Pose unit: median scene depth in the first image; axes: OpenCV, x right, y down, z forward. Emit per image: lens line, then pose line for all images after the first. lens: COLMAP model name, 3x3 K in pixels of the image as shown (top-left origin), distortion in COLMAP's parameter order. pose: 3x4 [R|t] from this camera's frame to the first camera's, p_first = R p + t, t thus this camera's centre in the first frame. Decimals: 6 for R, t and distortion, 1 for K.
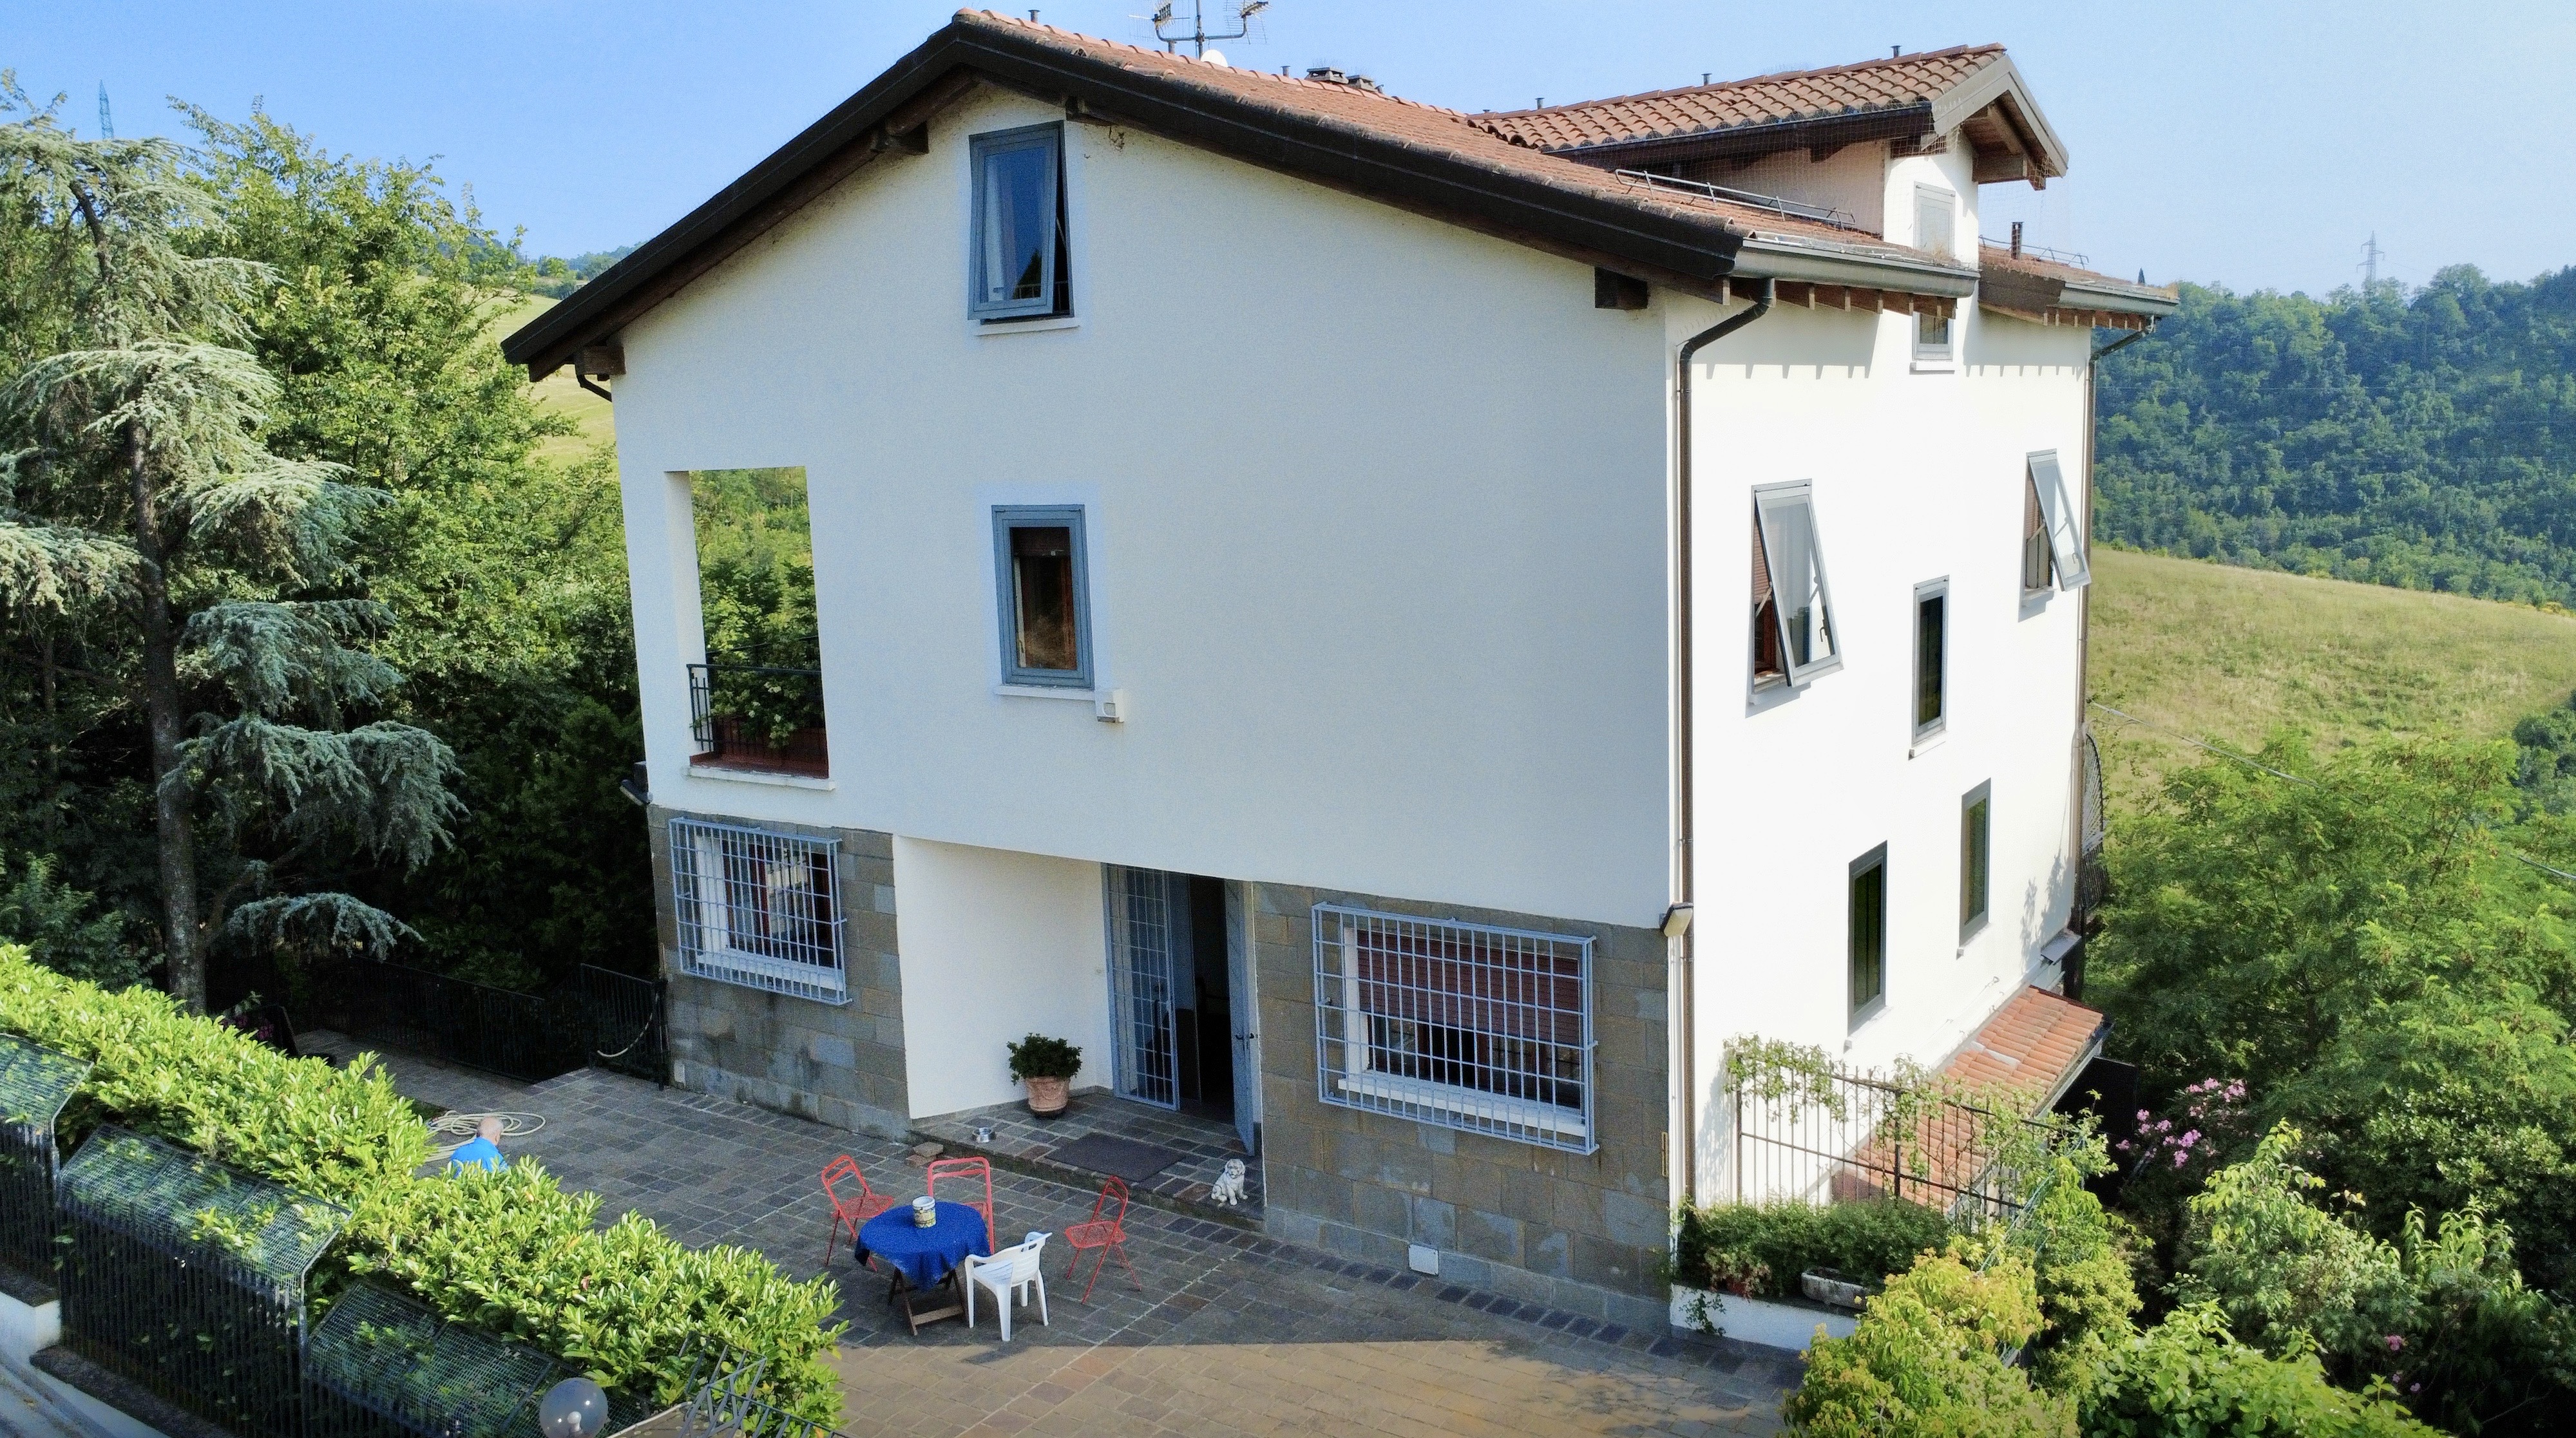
lens RADIAL K [[1992.1, 0, 1288.2], [0, 1992.1, 724.3], [0, 0, 1]] dist [-0.001117, -0.000340]
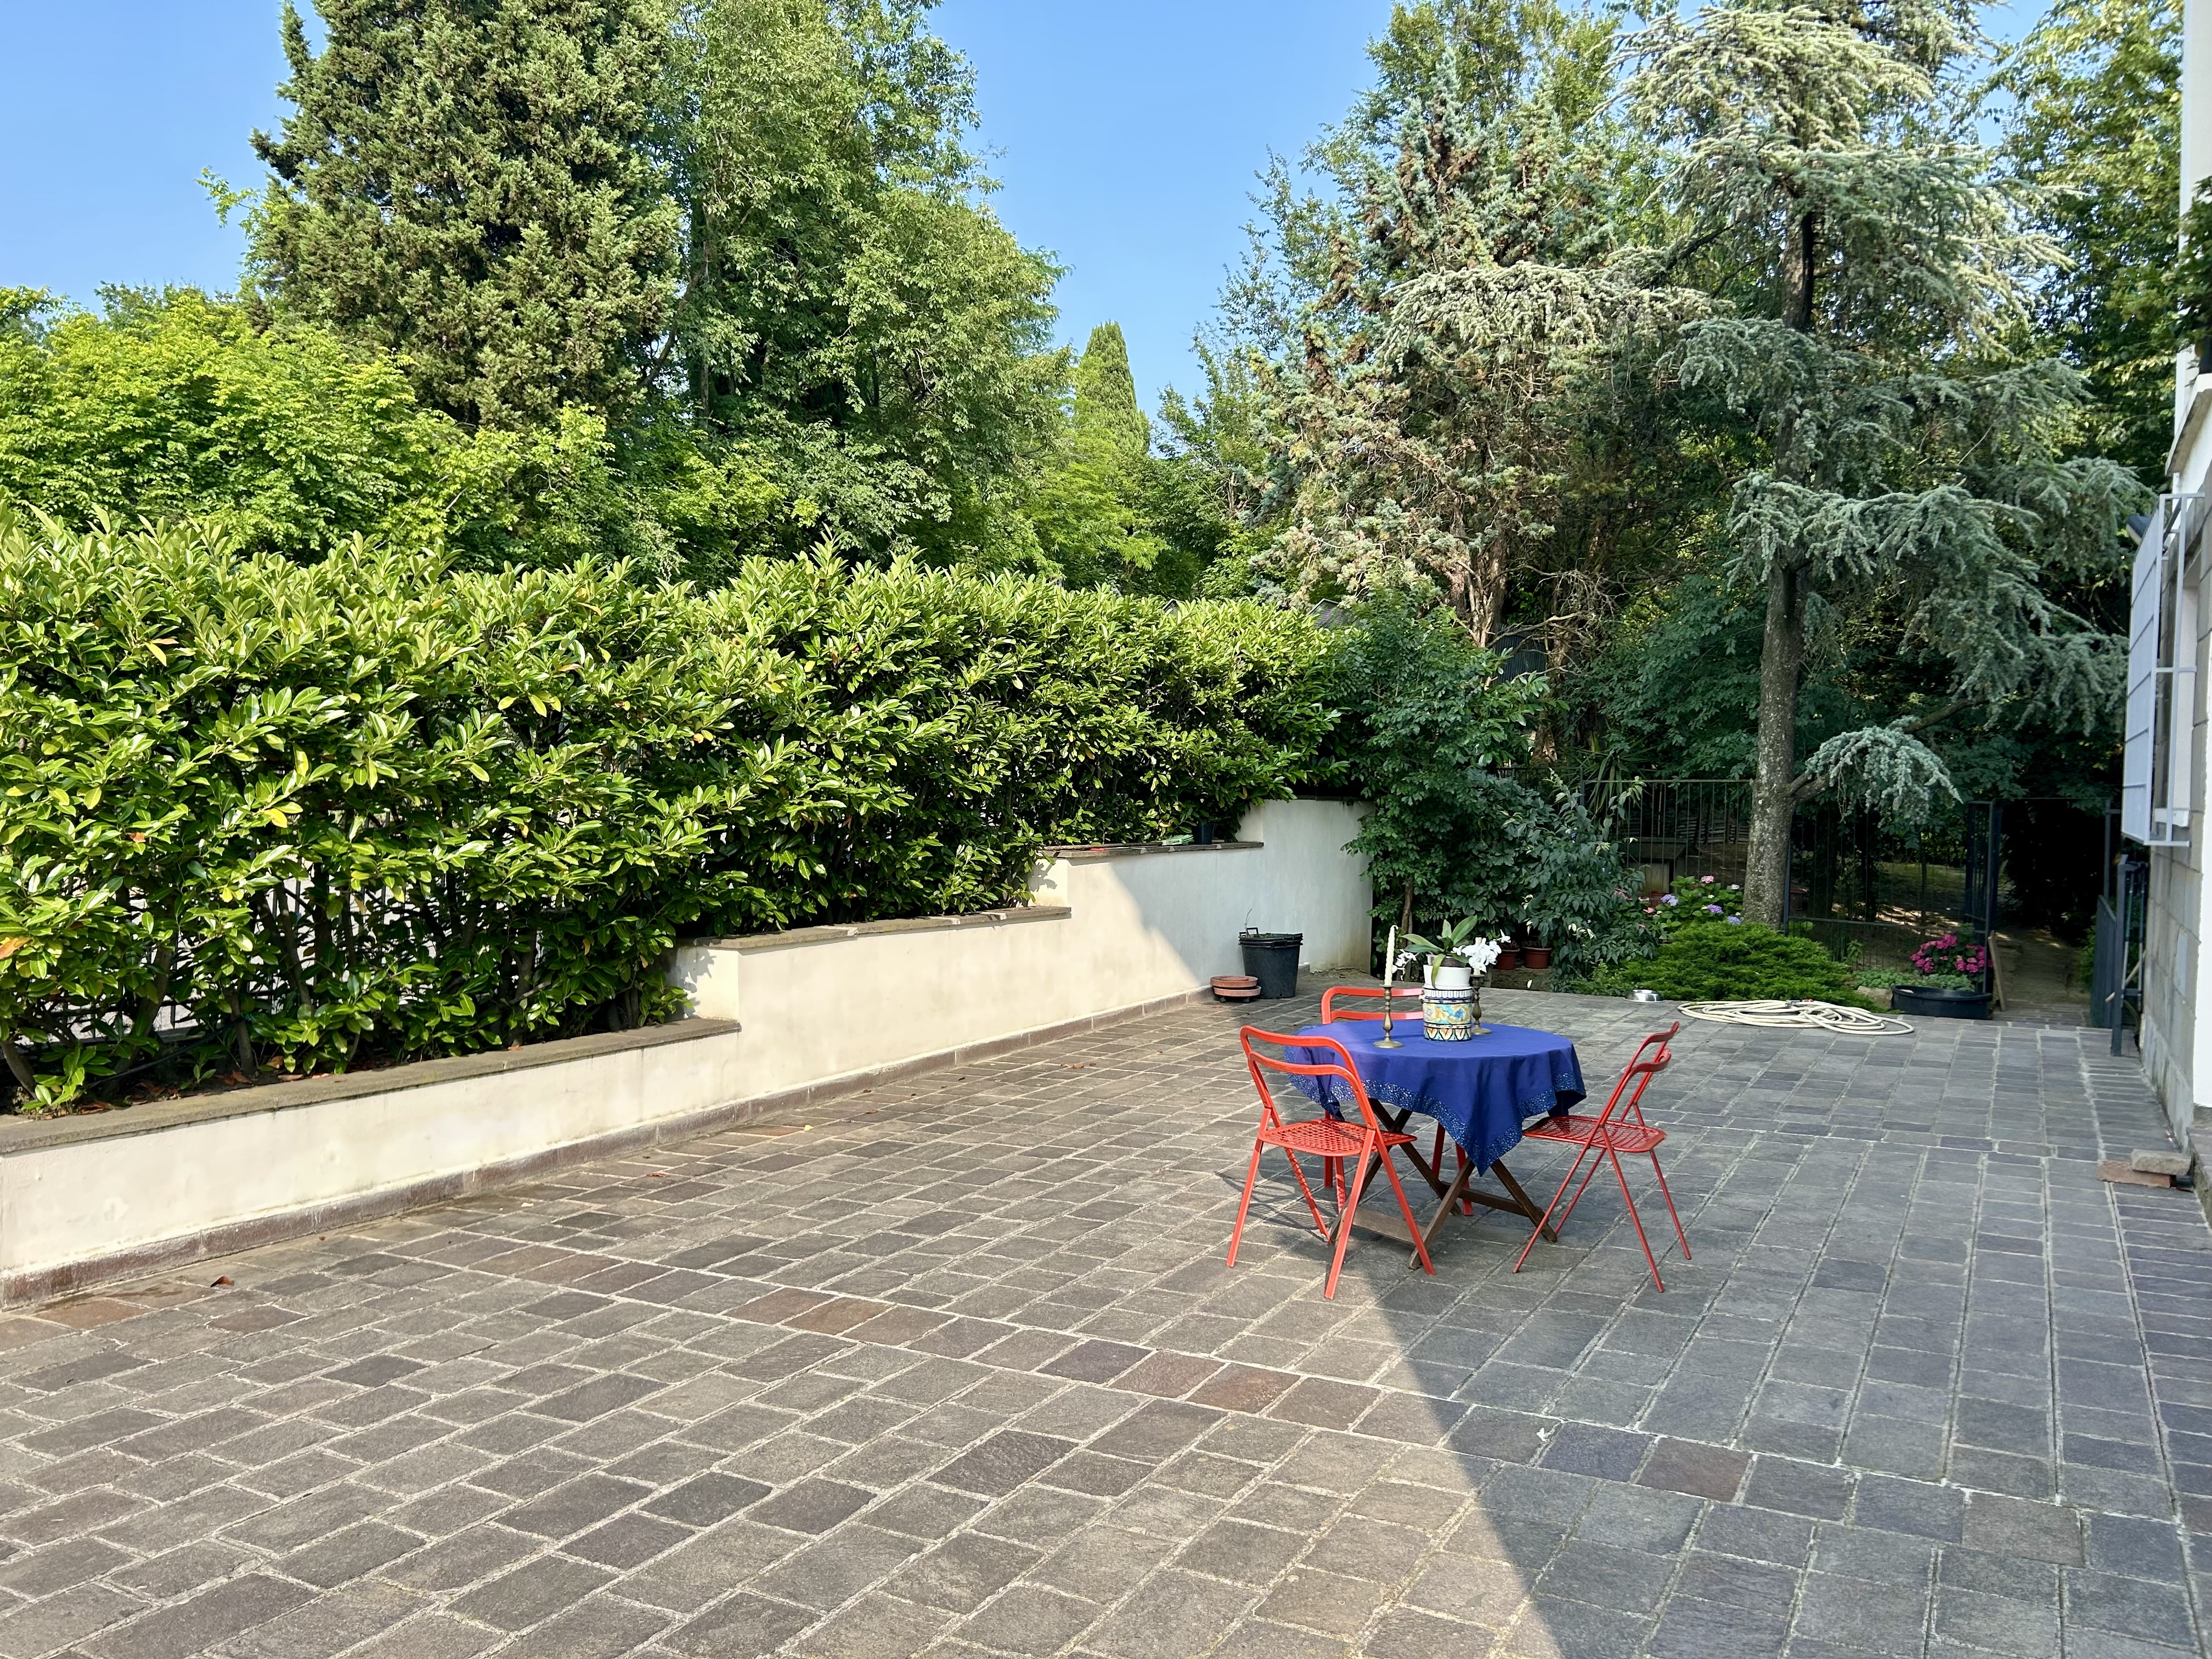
lens RADIAL K [[1663.7, 0, 1104.3], [0, 1663.7, 837.1], [0, 0, 1]] dist [0.033336, -0.030857]
pose [[0.113821, 0.072302, -0.990867, 0.141865], [-0.171817, 0.983753, 0.052046, 0.153555], [0.978531, 0.164324, 0.124395, 0.669111]]
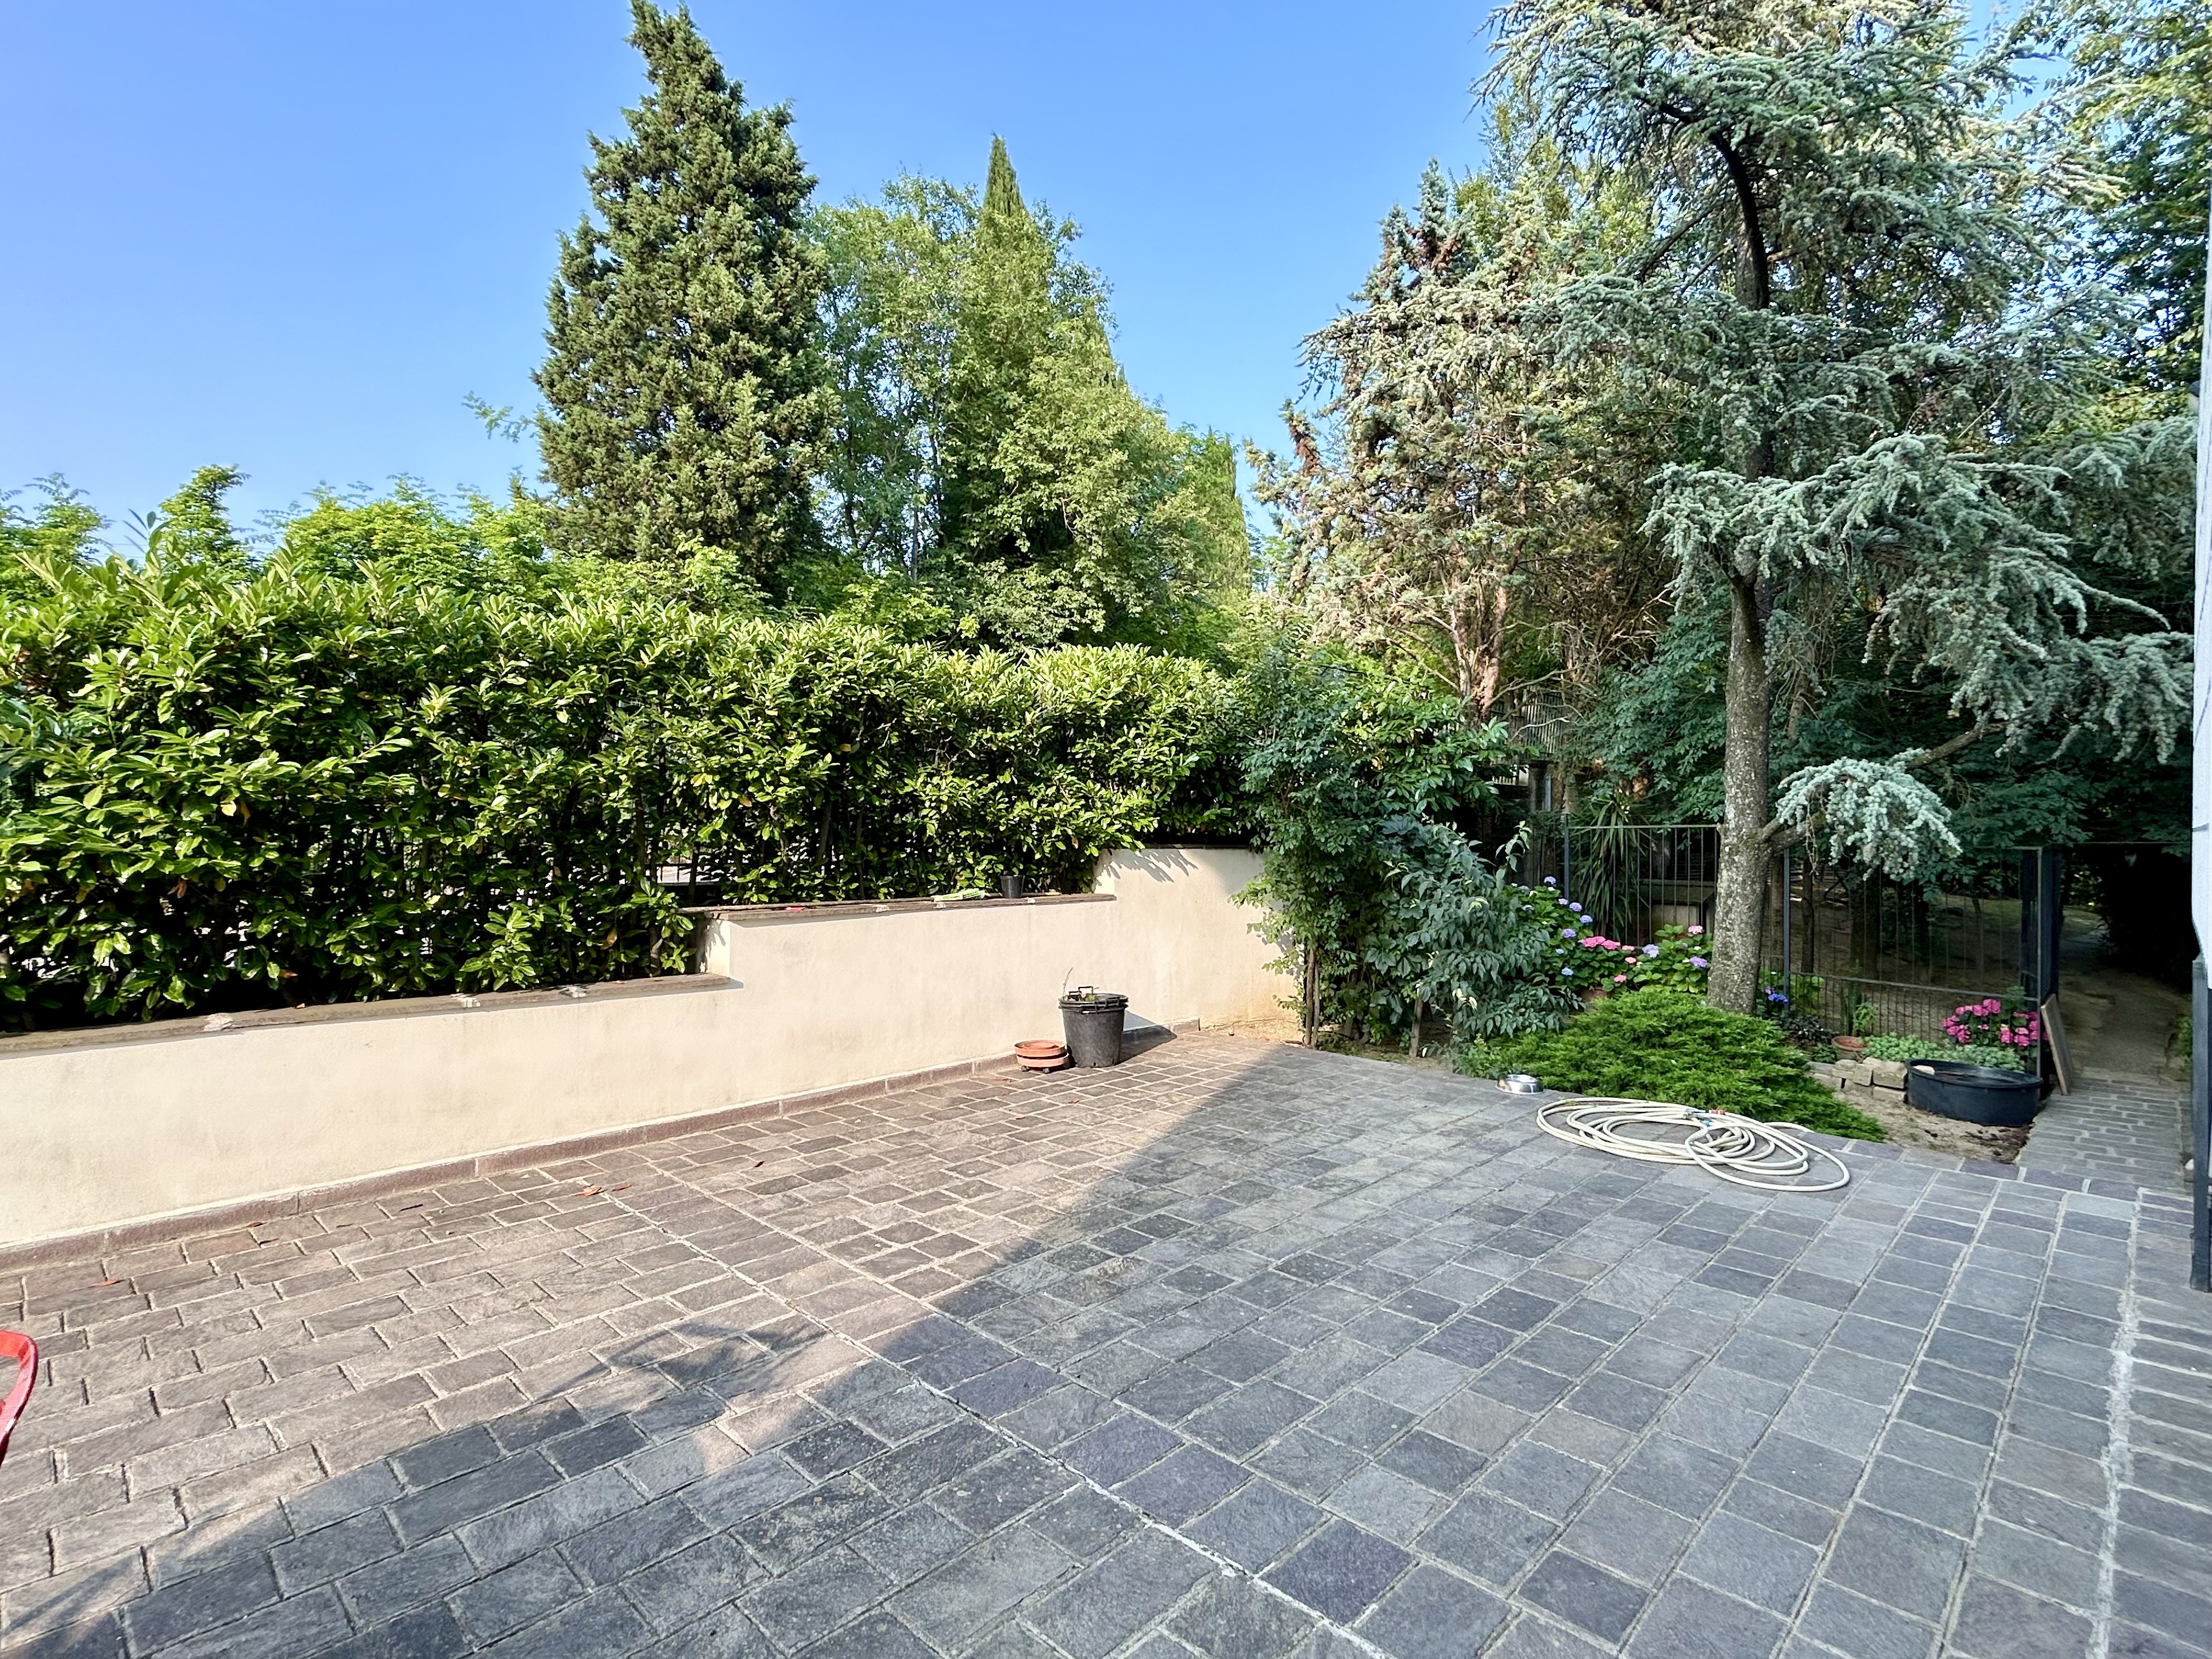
lens RADIAL K [[1068.6, 0, 1101.0], [0, 1068.6, 827.4], [0, 0, 1]] dist [-0.003561, 0.001561]
pose [[-0.164685, 0.035395, -0.985711, -0.110563], [-0.151241, 0.986632, 0.060697, 0.129311], [0.974682, 0.159076, -0.157130, 0.873098]]
